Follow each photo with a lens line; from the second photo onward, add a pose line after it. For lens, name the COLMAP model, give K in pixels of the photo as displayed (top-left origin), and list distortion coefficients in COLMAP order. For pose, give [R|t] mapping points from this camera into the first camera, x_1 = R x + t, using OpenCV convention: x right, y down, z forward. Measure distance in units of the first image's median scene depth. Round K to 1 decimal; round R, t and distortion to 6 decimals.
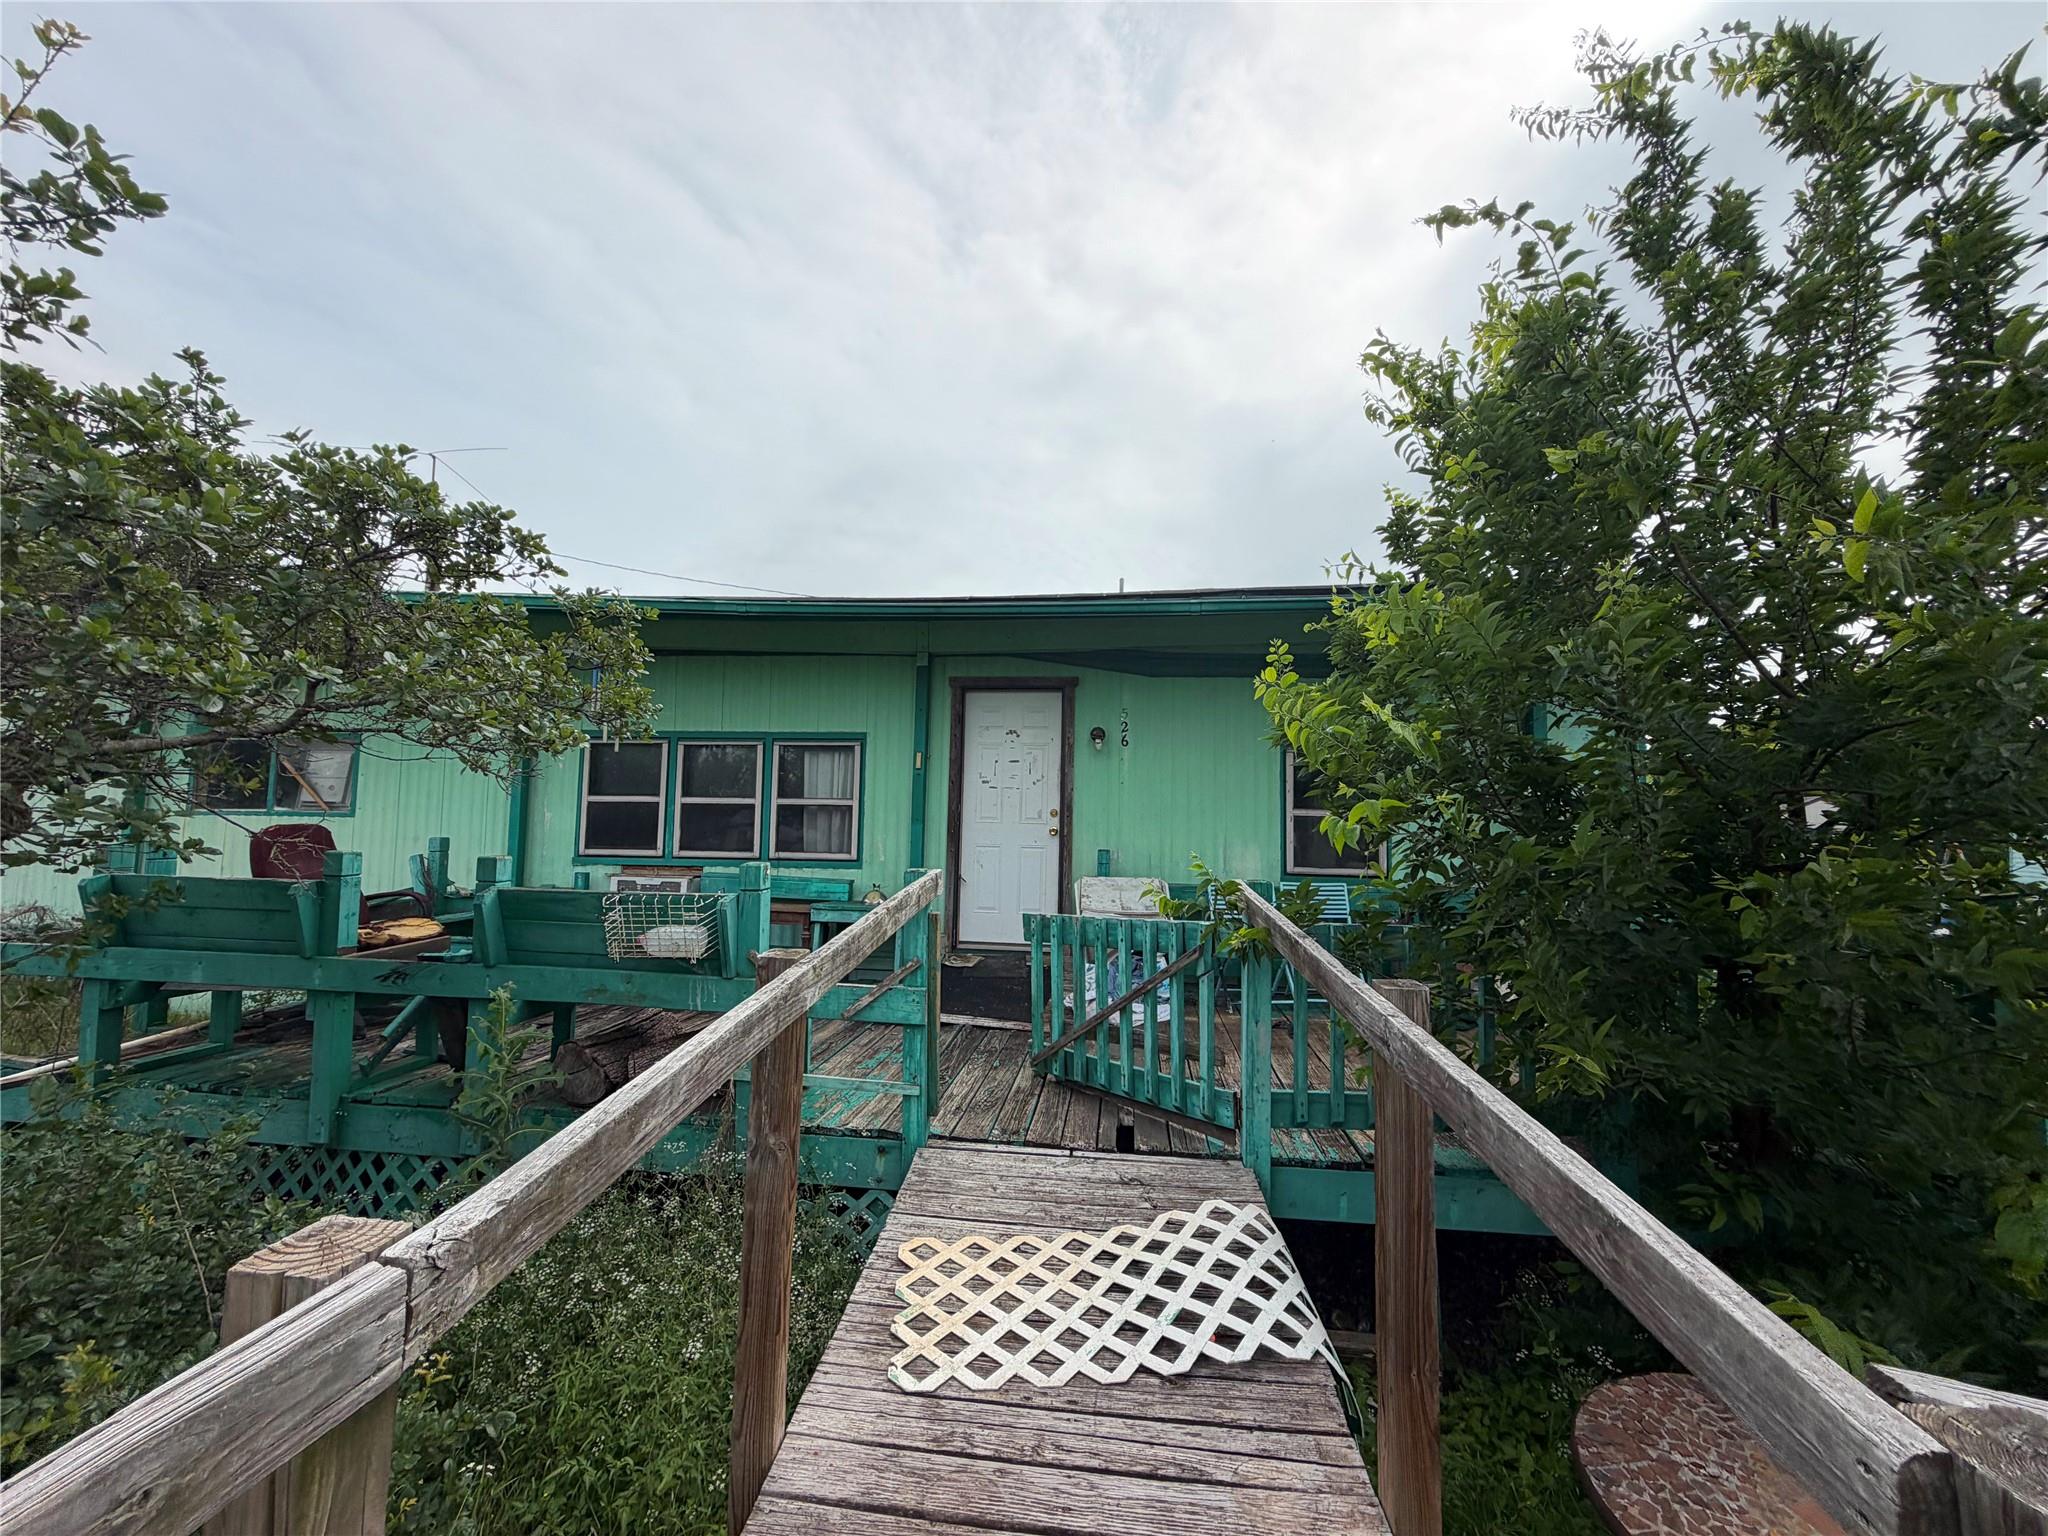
lens RADIAL K [[815.0, 0, 1029.7], [0, 815.0, 789.4], [0, 0, 1]] dist [-0.000177, -0.000390]
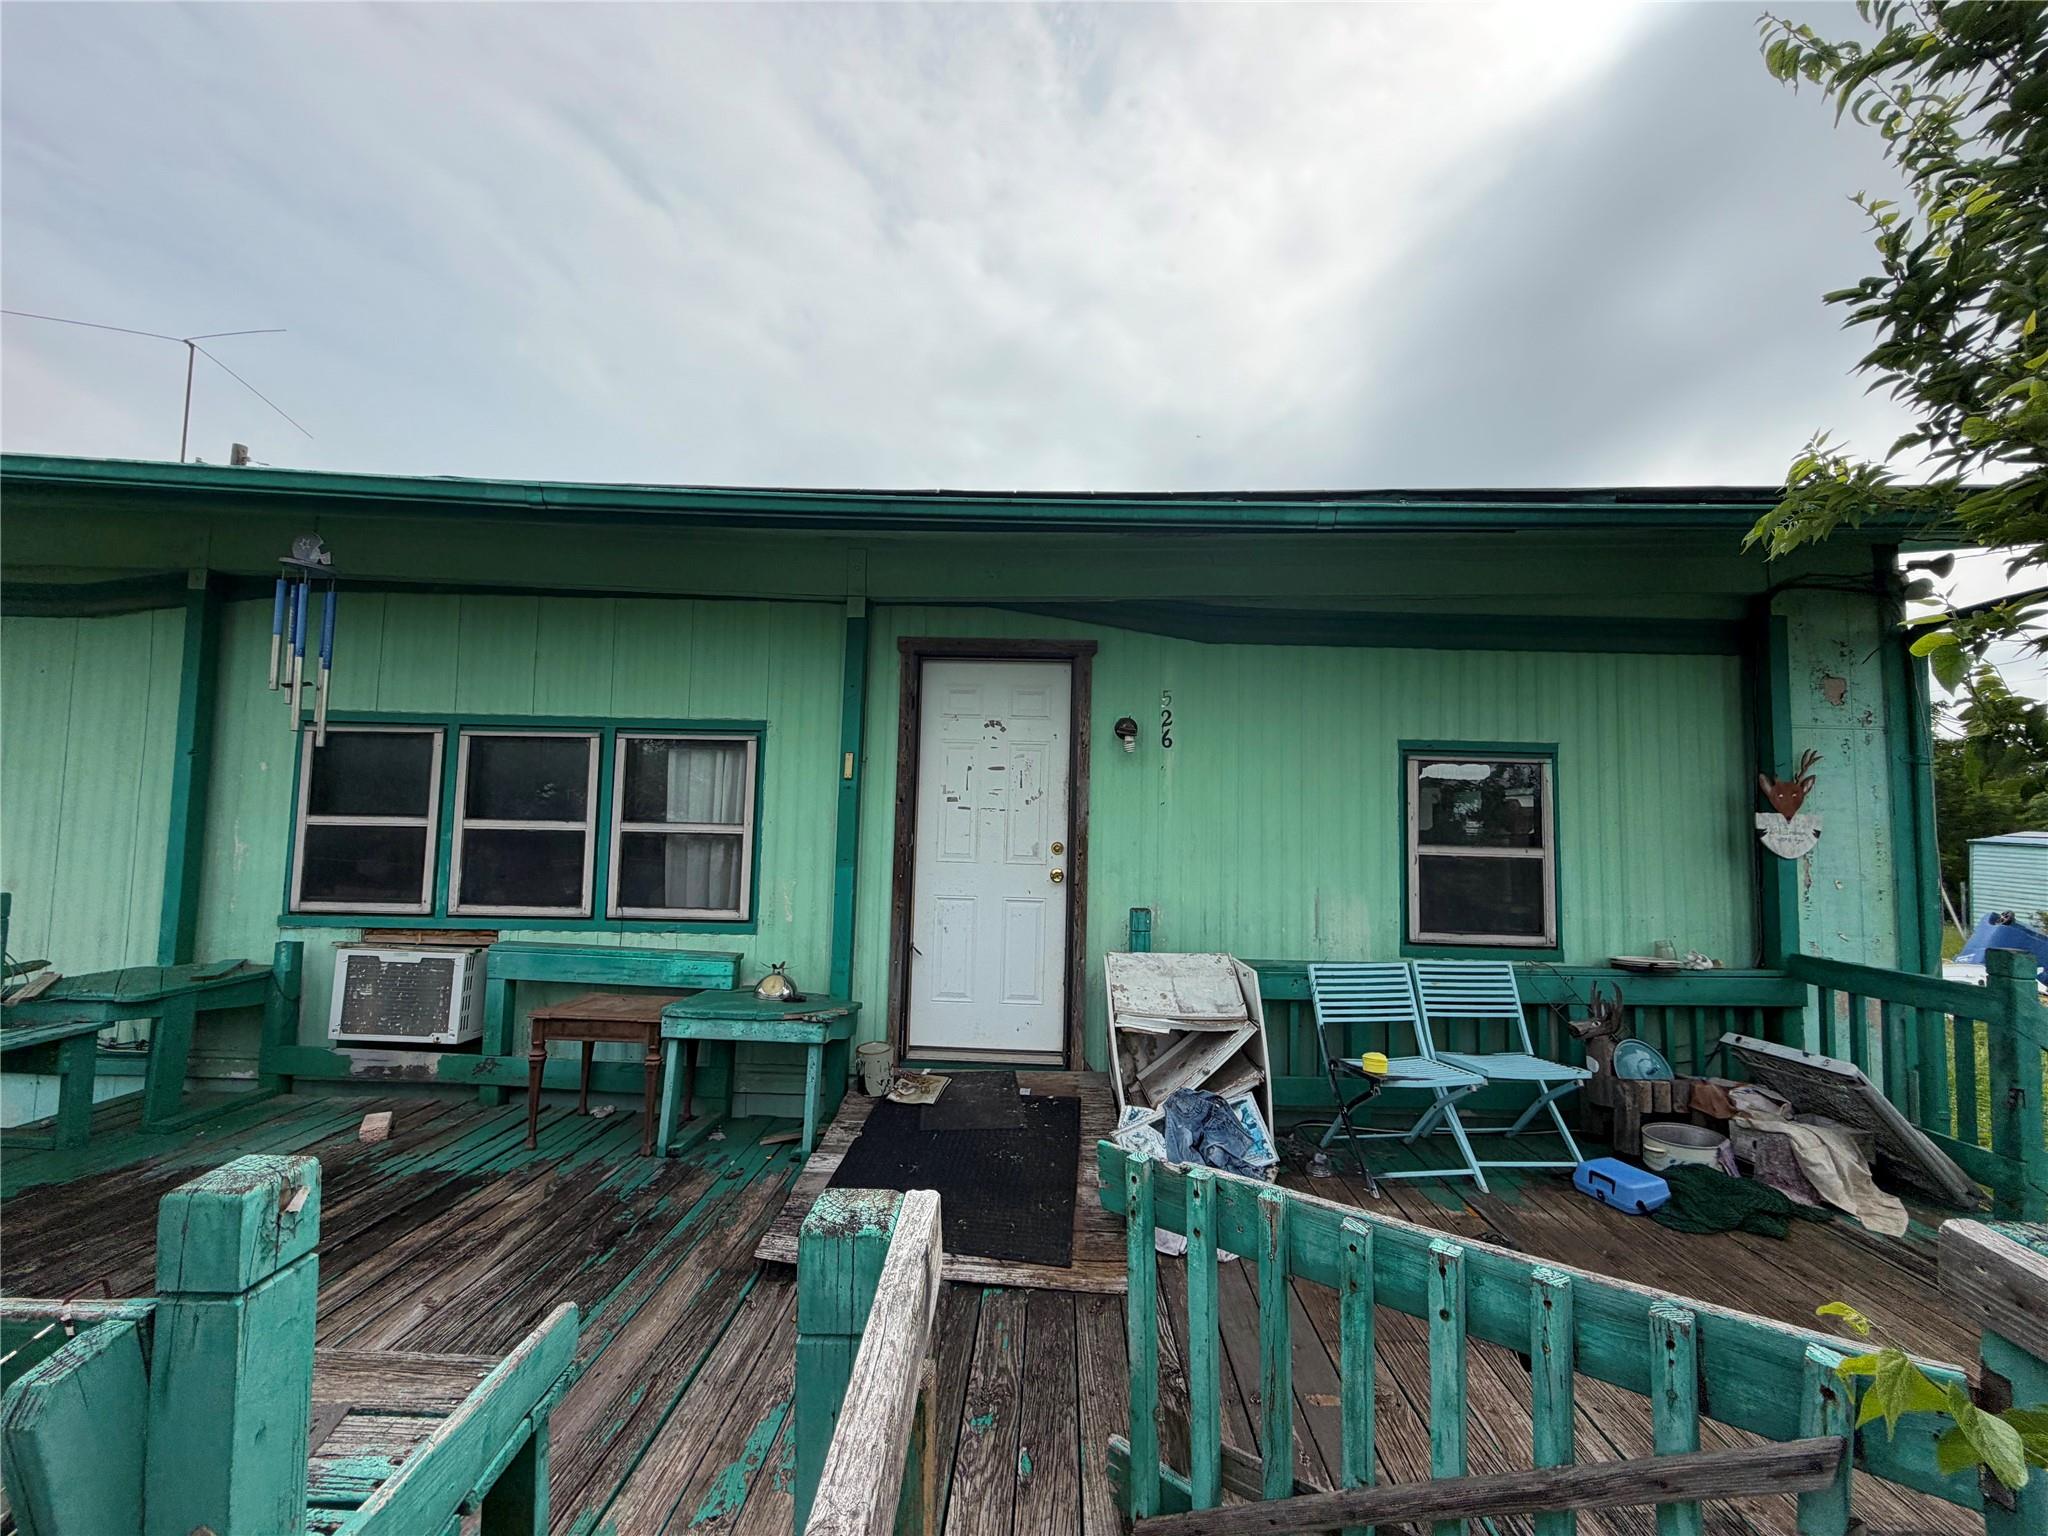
lens RADIAL K [[815.0, 0, 1027.6], [0, 815.0, 789.4], [0, 0, 1]] dist [-0.000177, -0.000390]
pose [[0.996358, 0.008345, 0.084860, -0.049257], [-0.008971, 0.999935, 0.007007, -0.022066], [-0.084796, -0.007743, 0.996368, 0.342984]]
